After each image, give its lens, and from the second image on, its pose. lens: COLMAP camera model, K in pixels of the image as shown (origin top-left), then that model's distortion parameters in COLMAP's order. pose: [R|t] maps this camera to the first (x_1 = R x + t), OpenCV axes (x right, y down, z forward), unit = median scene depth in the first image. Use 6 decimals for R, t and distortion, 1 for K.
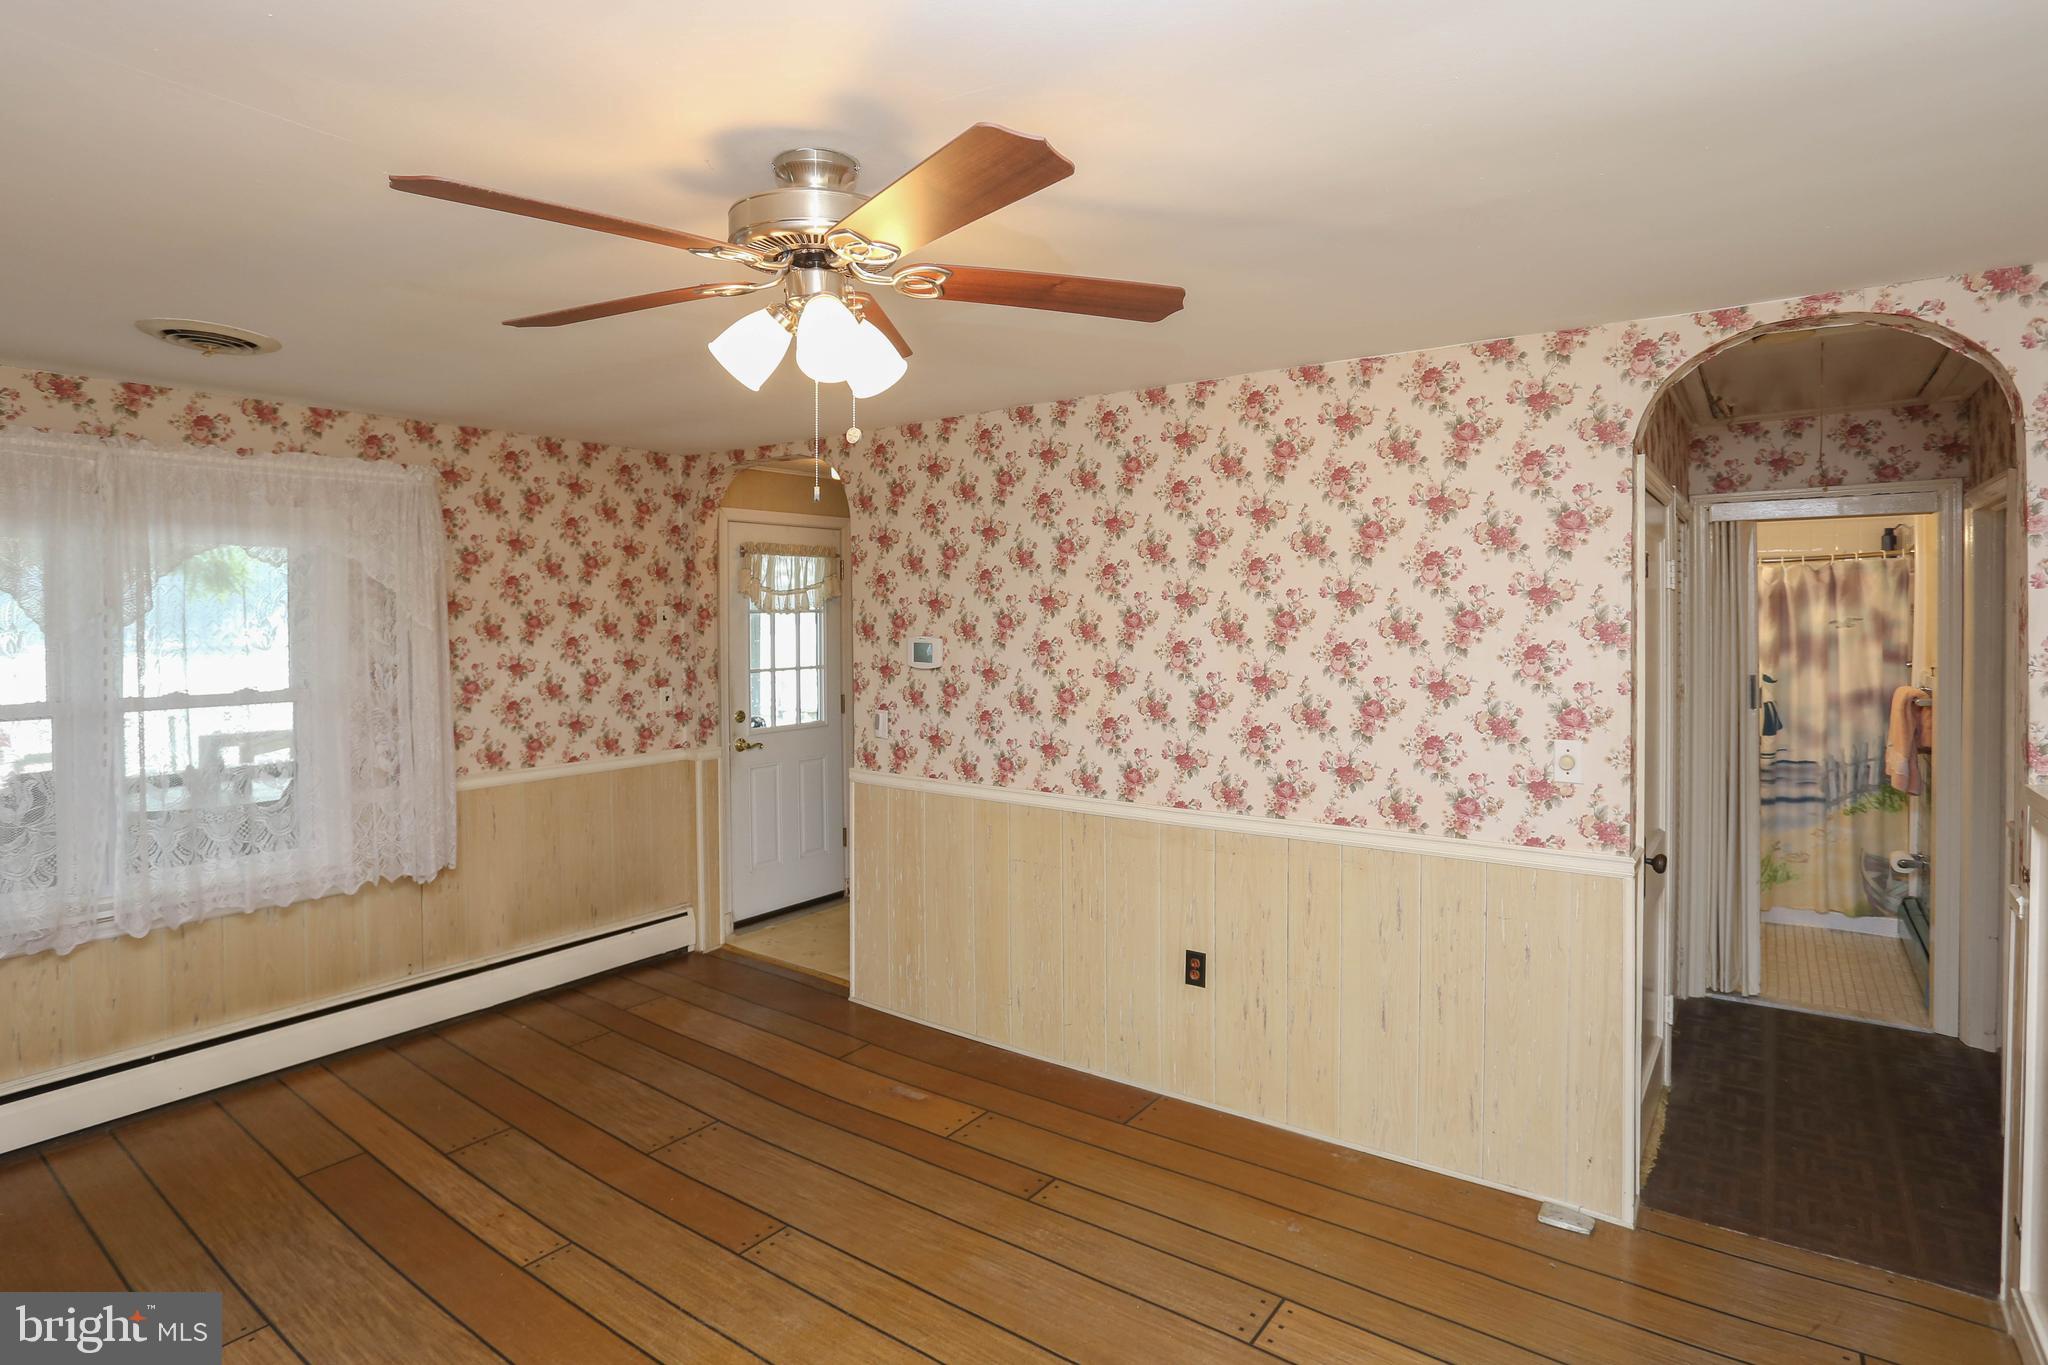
lens RADIAL K [[1025.3, 0, 1091.1], [0, 1025.3, 626.9], [0, 0, 1]] dist [-0.072509, 0.041451]
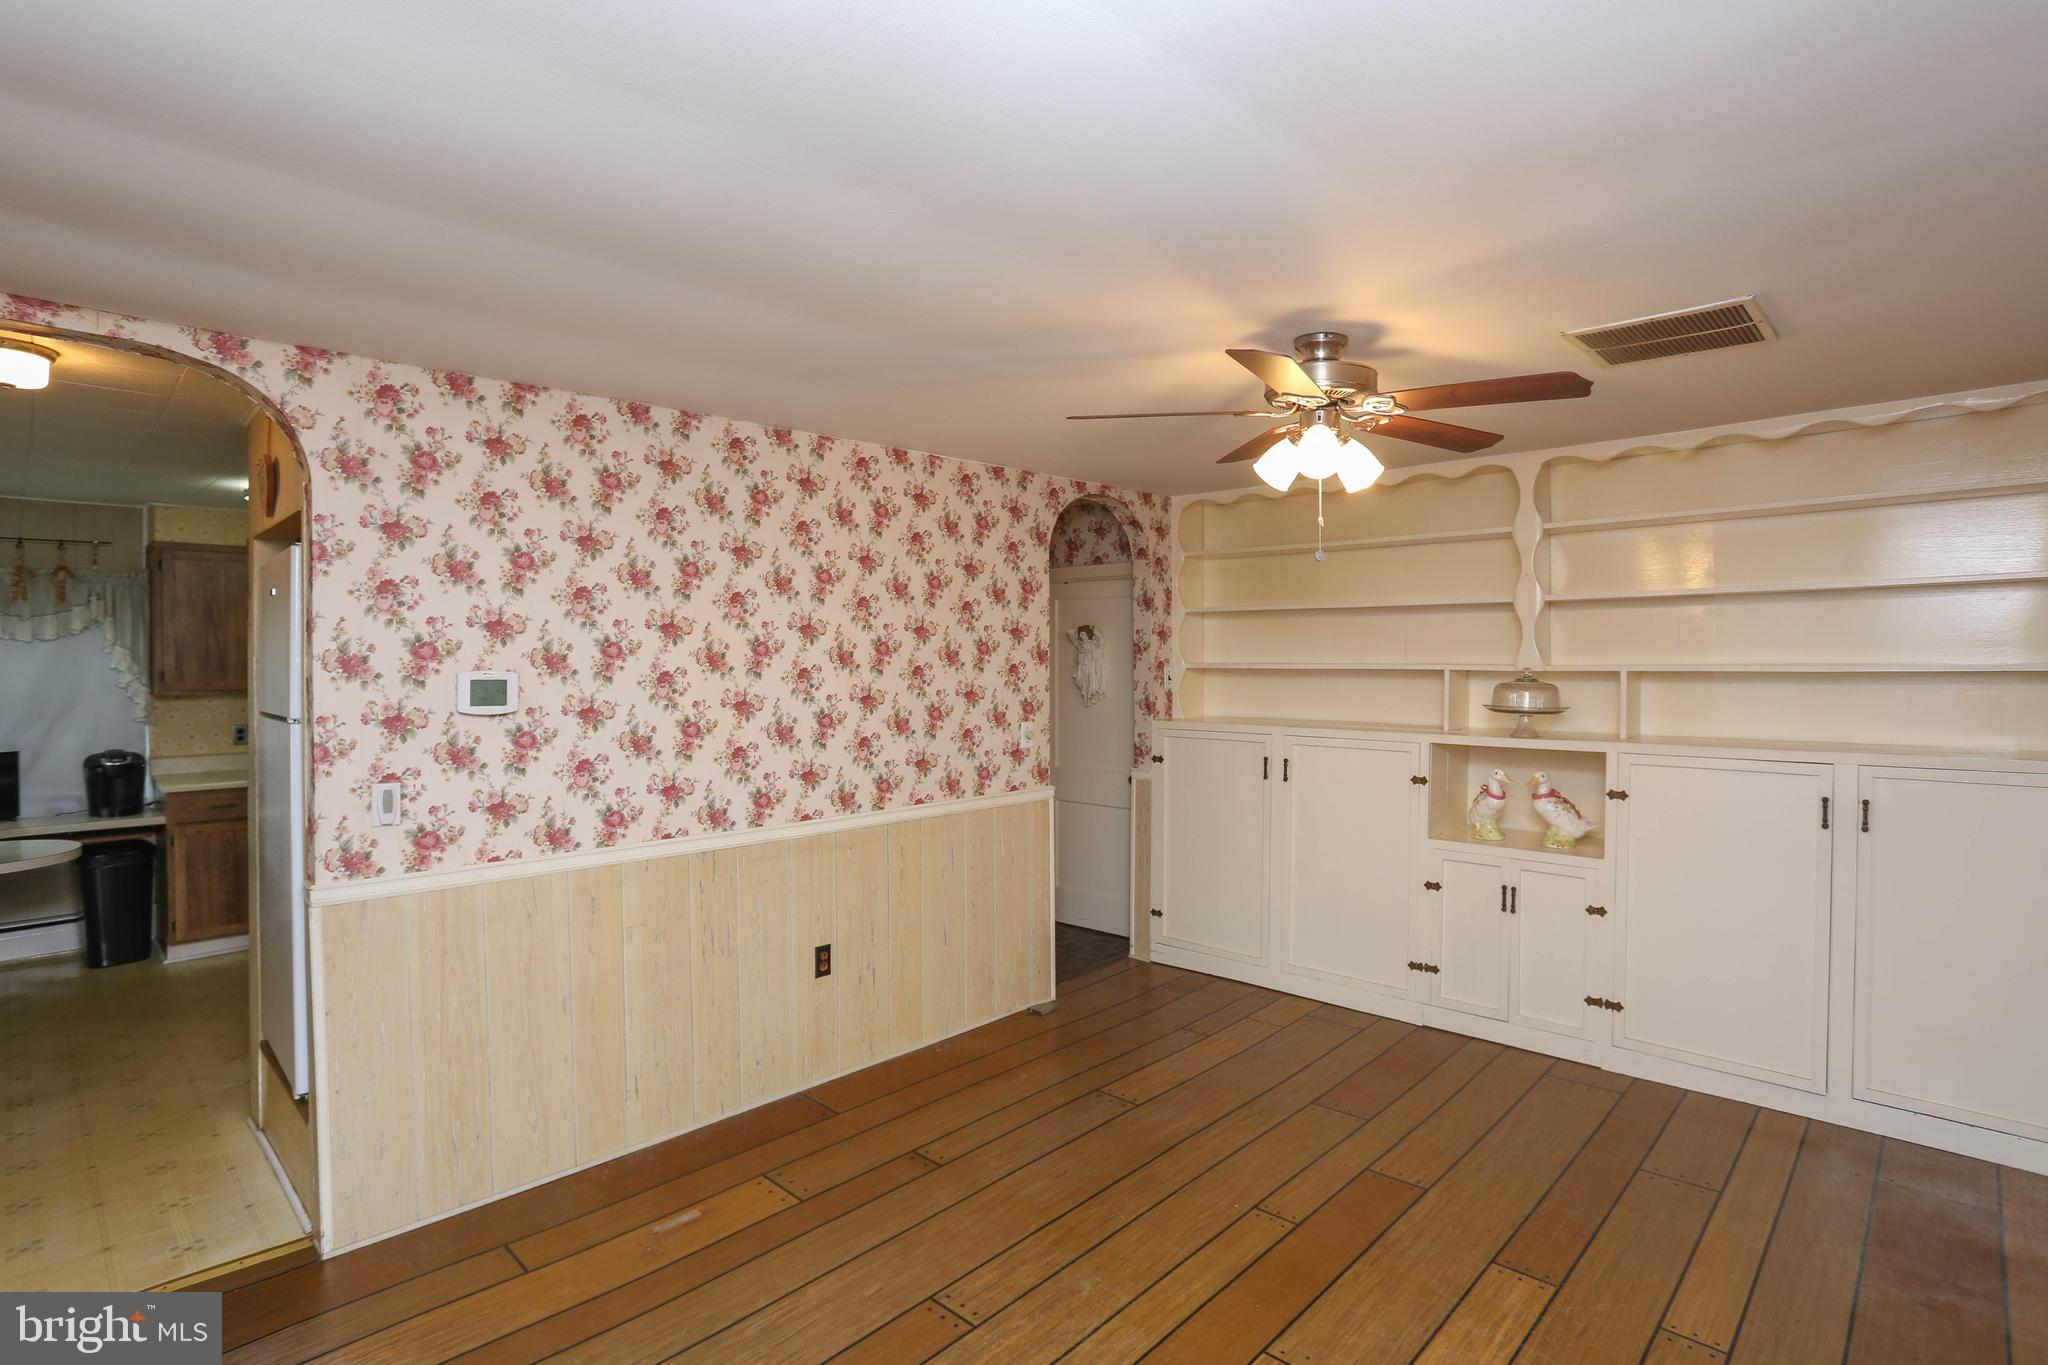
lens RADIAL K [[1015.4, 0, 981.1], [0, 1015.4, 663.8], [0, 0, 1]] dist [-0.070931, 0.039982]
pose [[0.203836, -0.009695, 0.978957, -1.039997], [0.013924, 0.999879, 0.007002, 0.005359], [-0.978906, 0.012204, 0.203946, 0.664265]]
